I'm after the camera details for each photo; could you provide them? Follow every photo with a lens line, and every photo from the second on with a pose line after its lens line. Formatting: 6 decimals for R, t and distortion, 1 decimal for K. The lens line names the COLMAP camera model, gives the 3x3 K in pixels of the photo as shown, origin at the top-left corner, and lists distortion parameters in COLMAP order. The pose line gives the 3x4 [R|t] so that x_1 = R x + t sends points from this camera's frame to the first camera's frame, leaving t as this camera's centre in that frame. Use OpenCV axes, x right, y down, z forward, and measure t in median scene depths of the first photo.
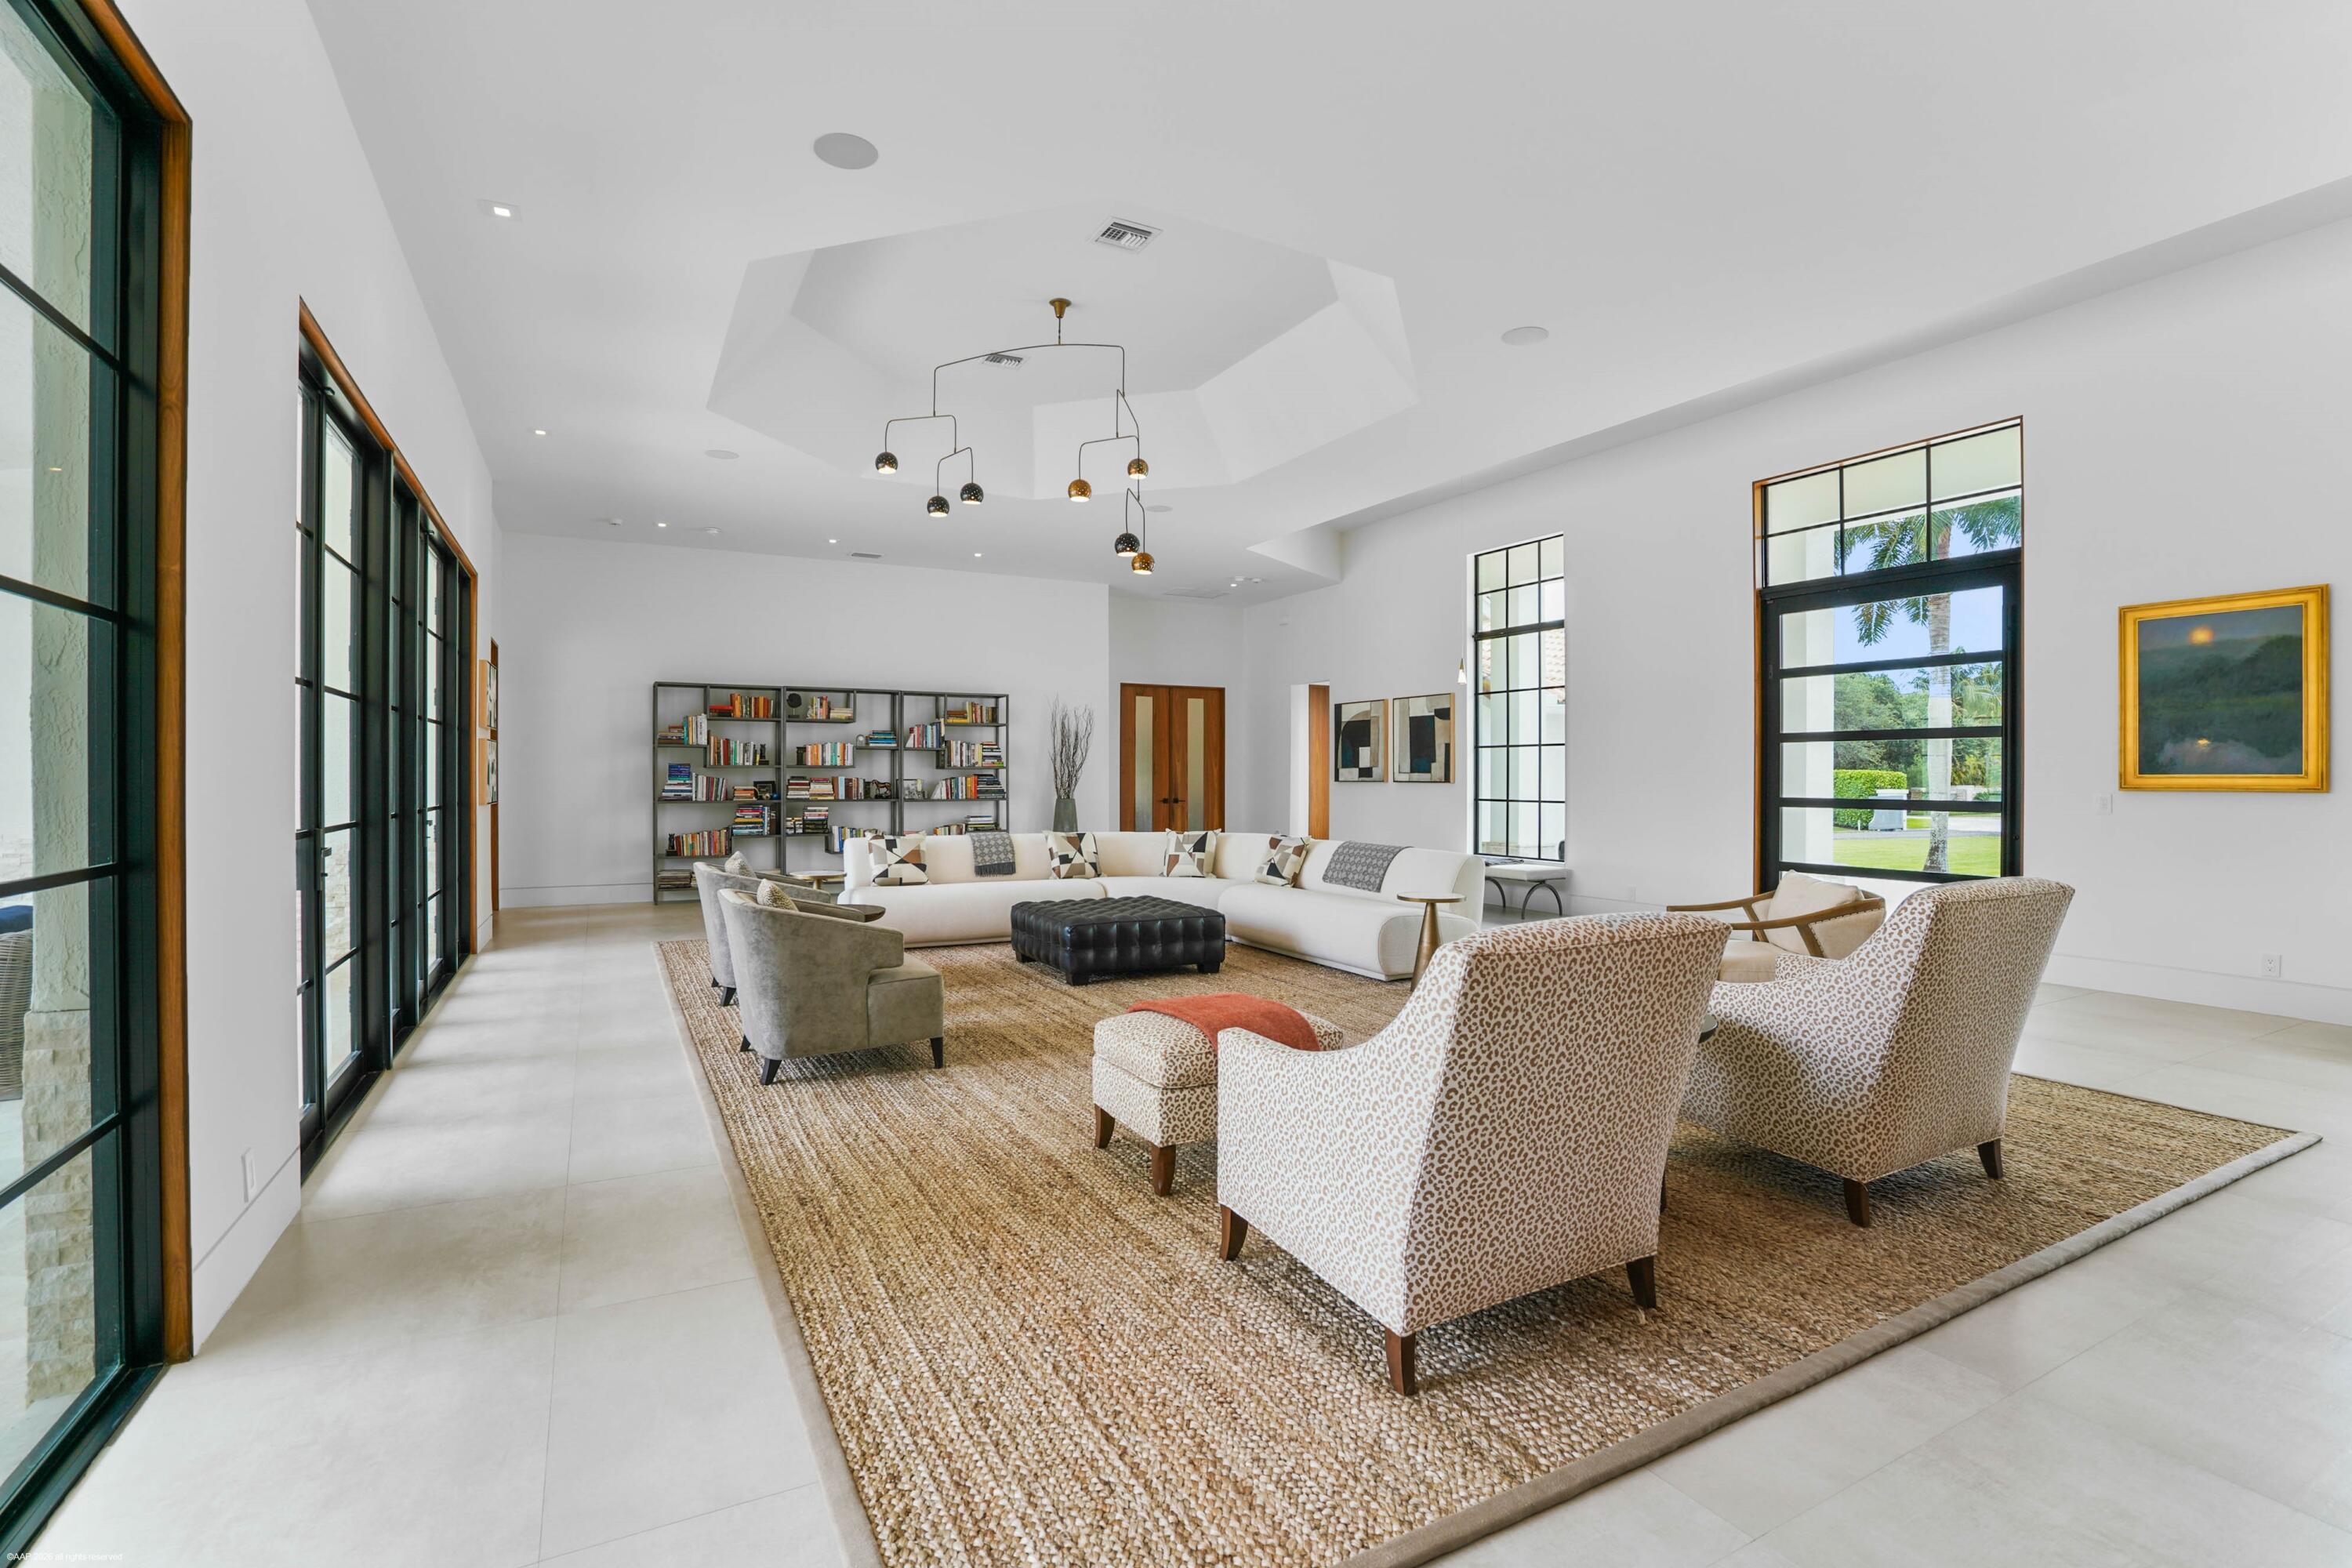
lens RADIAL K [[1086.7, 0, 1171.3], [0, 1086.7, 781.0], [0, 0, 1]] dist [-0.071087, 0.033666]
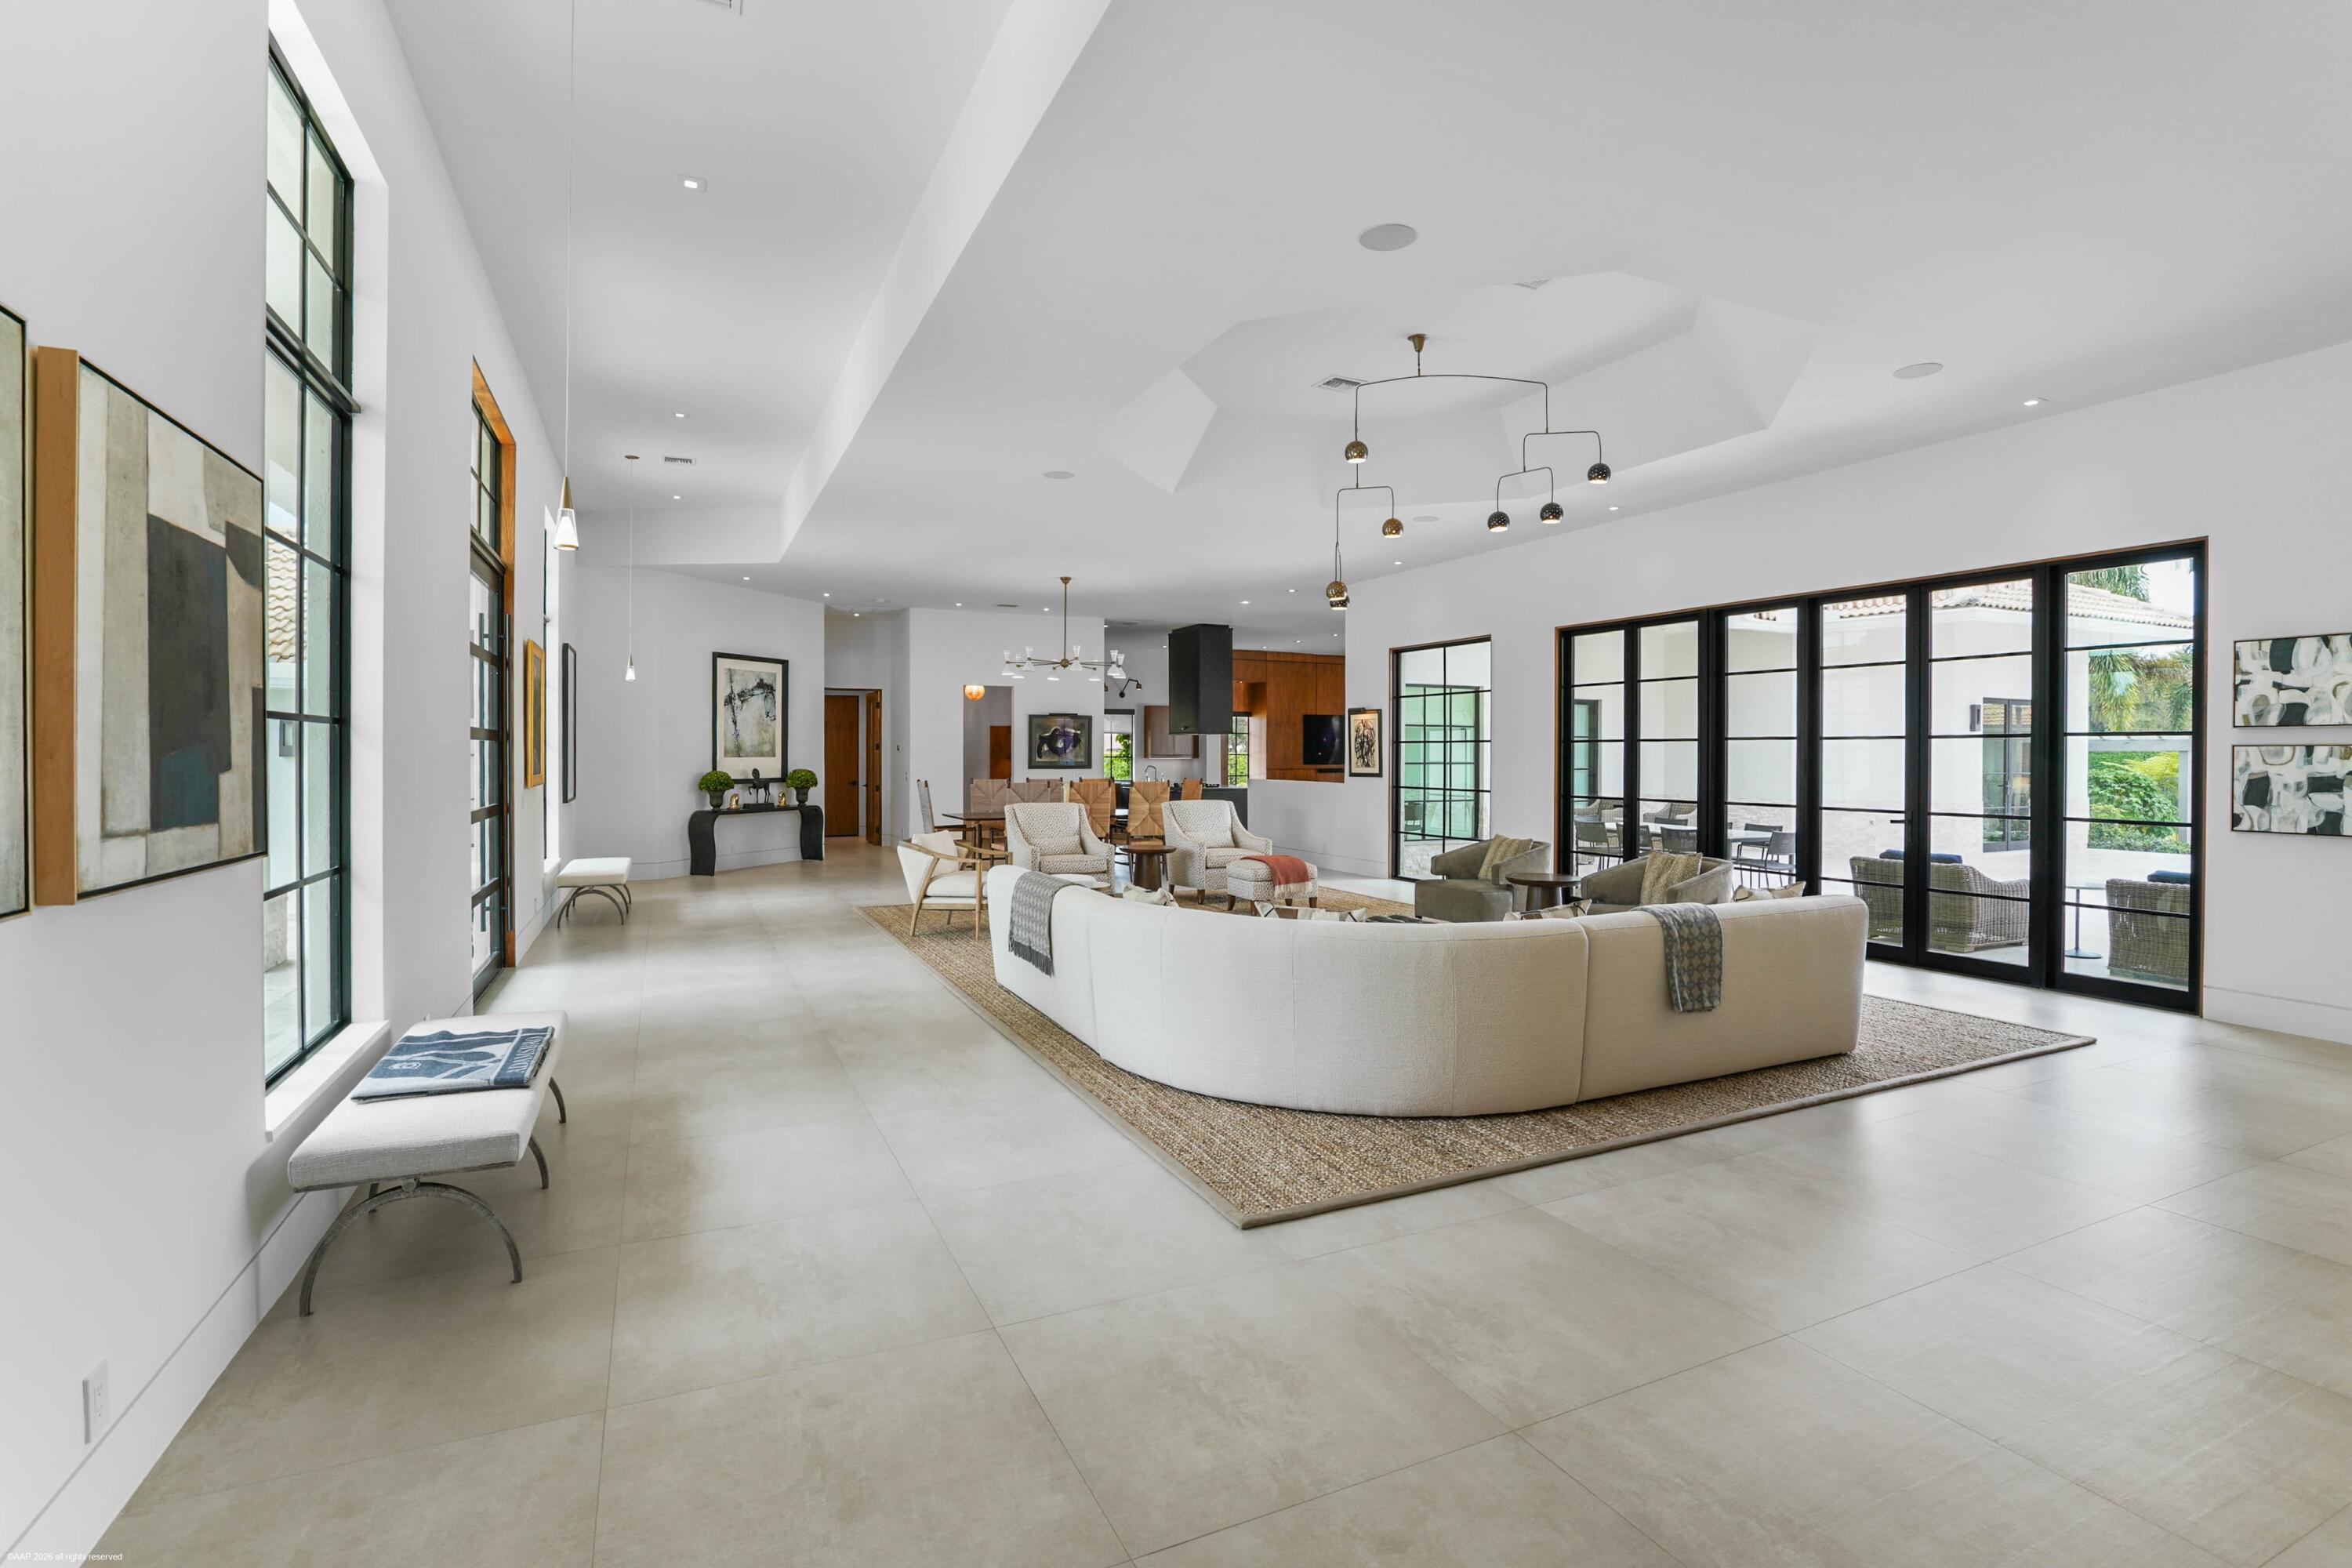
lens RADIAL K [[1110.0, 0, 1171.5], [0, 1110.0, 764.6], [0, 0, 1]] dist [-0.055760, 0.021278]
pose [[-0.998660, -0.005144, 0.051491, 0.052105], [-0.004364, 0.999874, 0.015252, -0.024498], [-0.051563, 0.015007, -0.998557, 1.305894]]
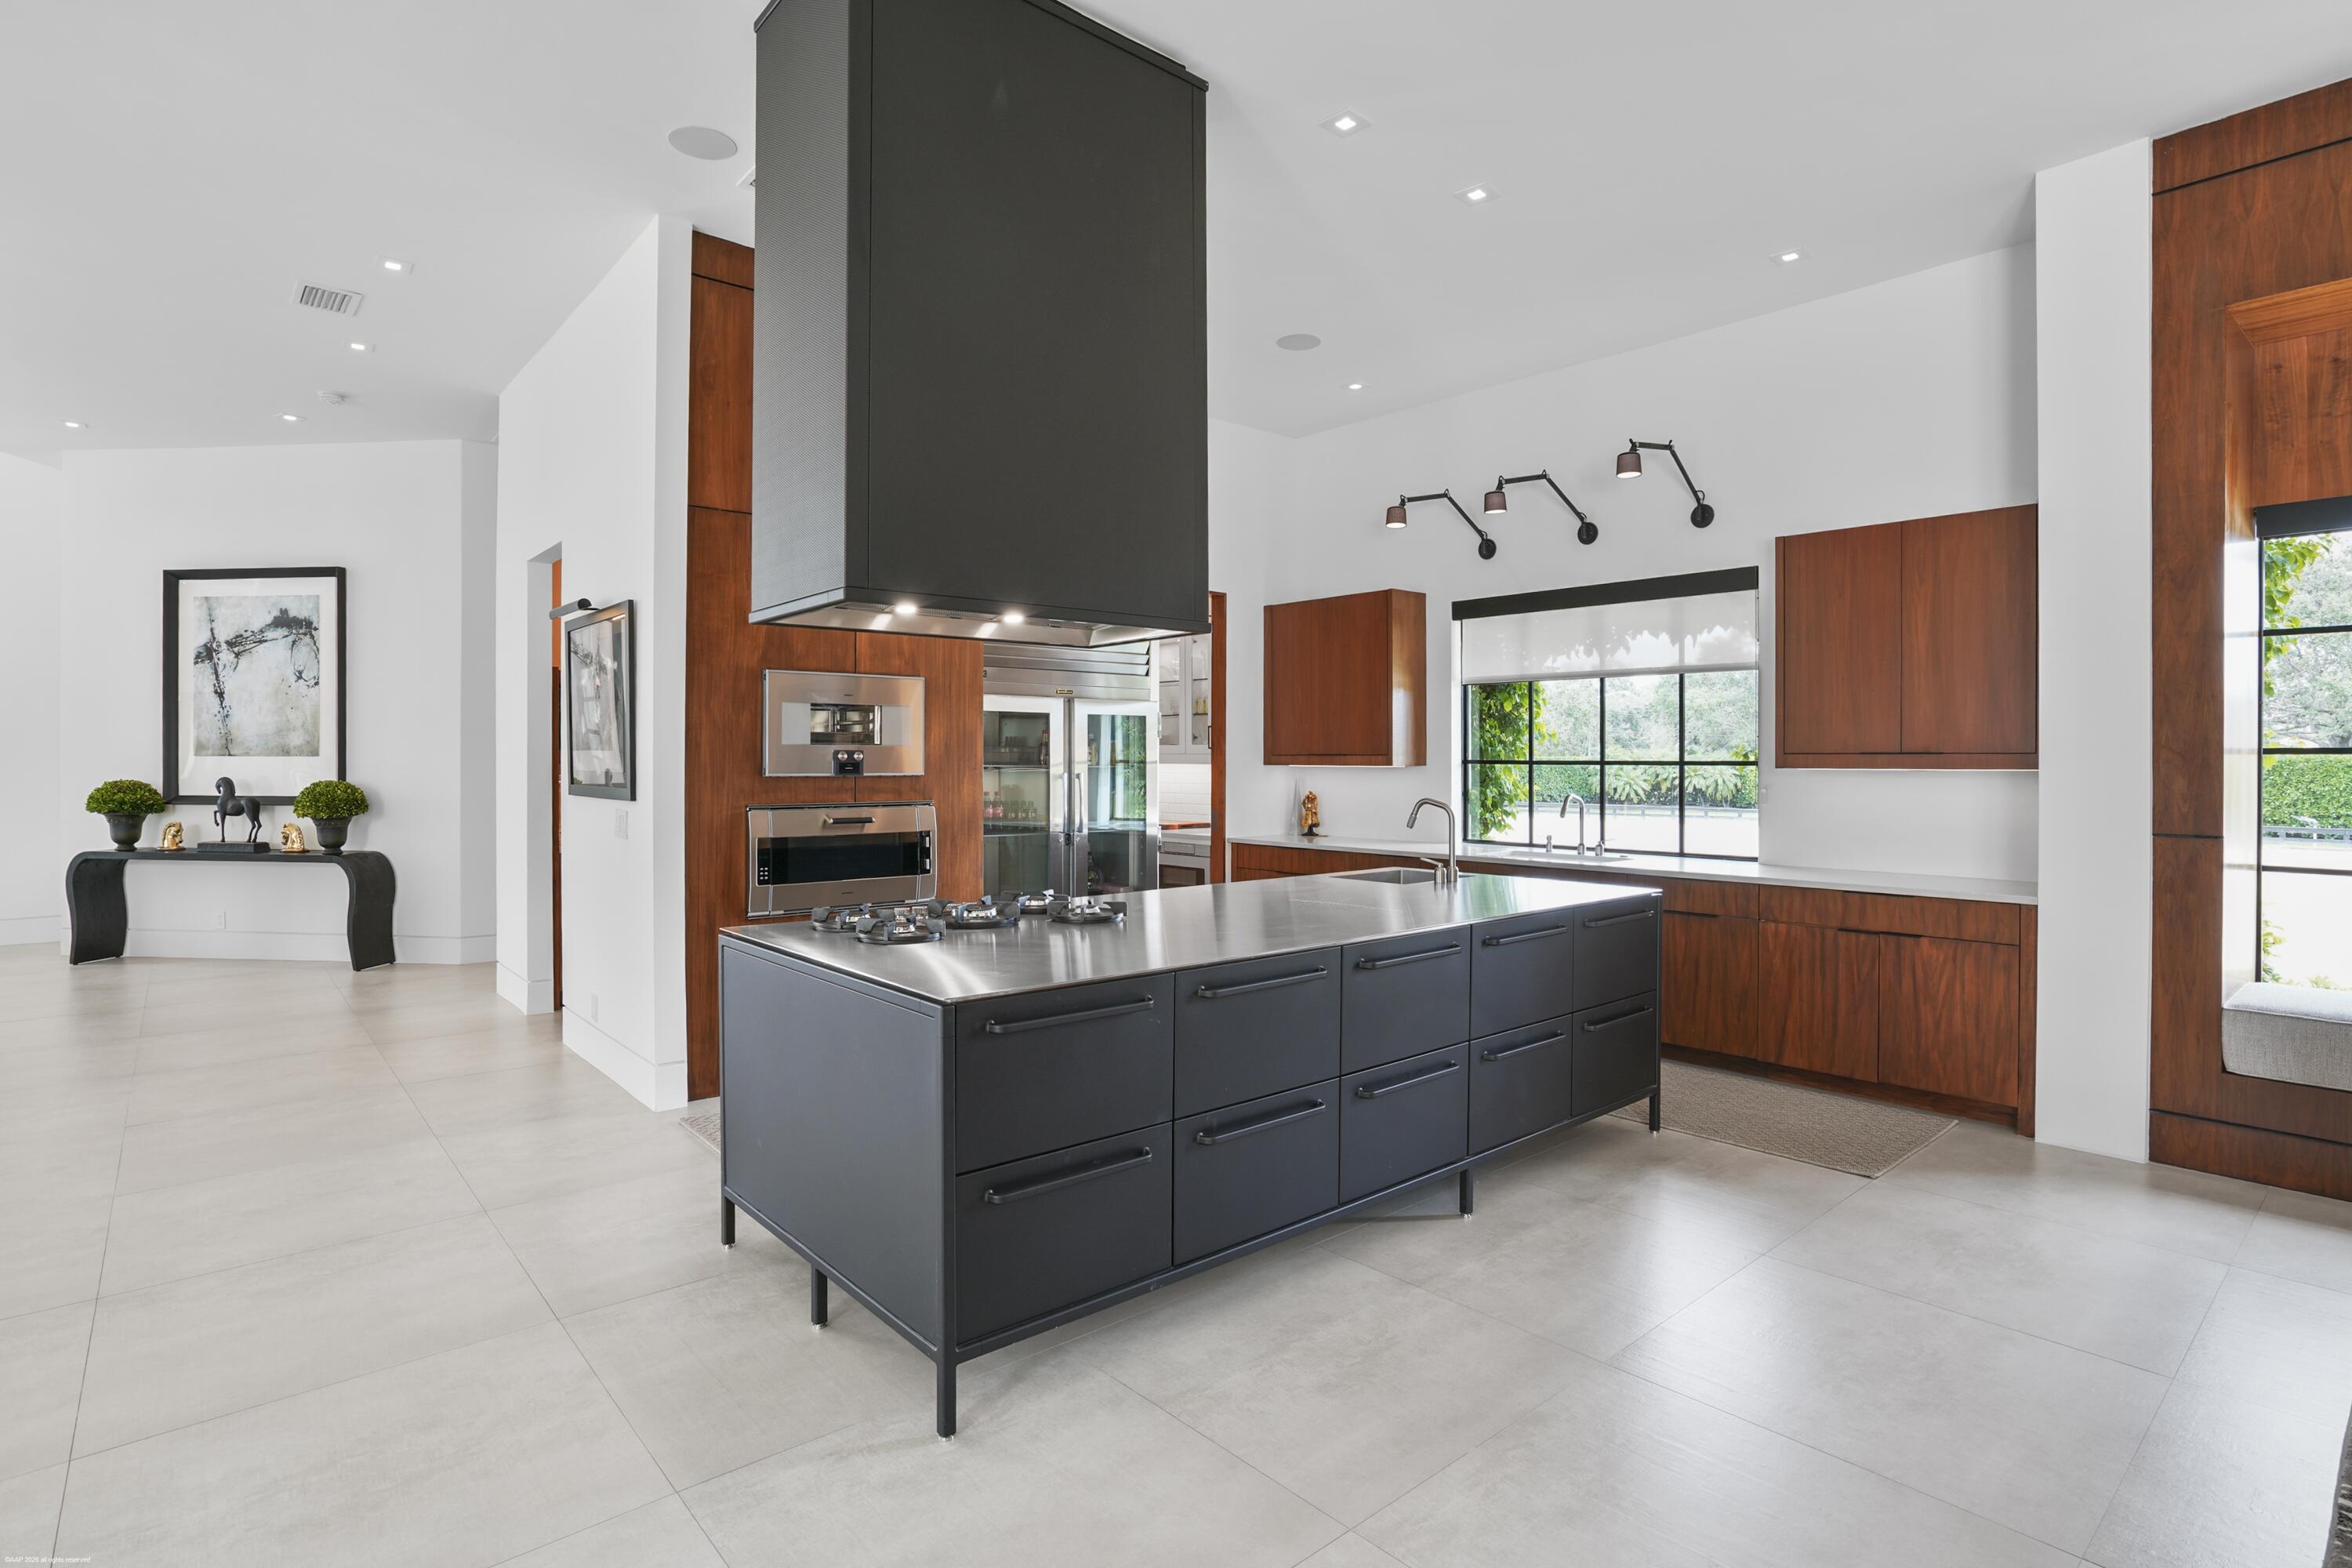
lens RADIAL K [[1155.5, 0, 1136.4], [0, 1155.5, 756.8], [0, 0, 1]] dist [-0.038858, 0.018843]
pose [[-0.209592, -0.000366, 0.977789, -0.217170], [0.001811, 0.999998, 0.000762, -0.010227], [-0.977787, 0.001930, -0.209591, -0.394585]]
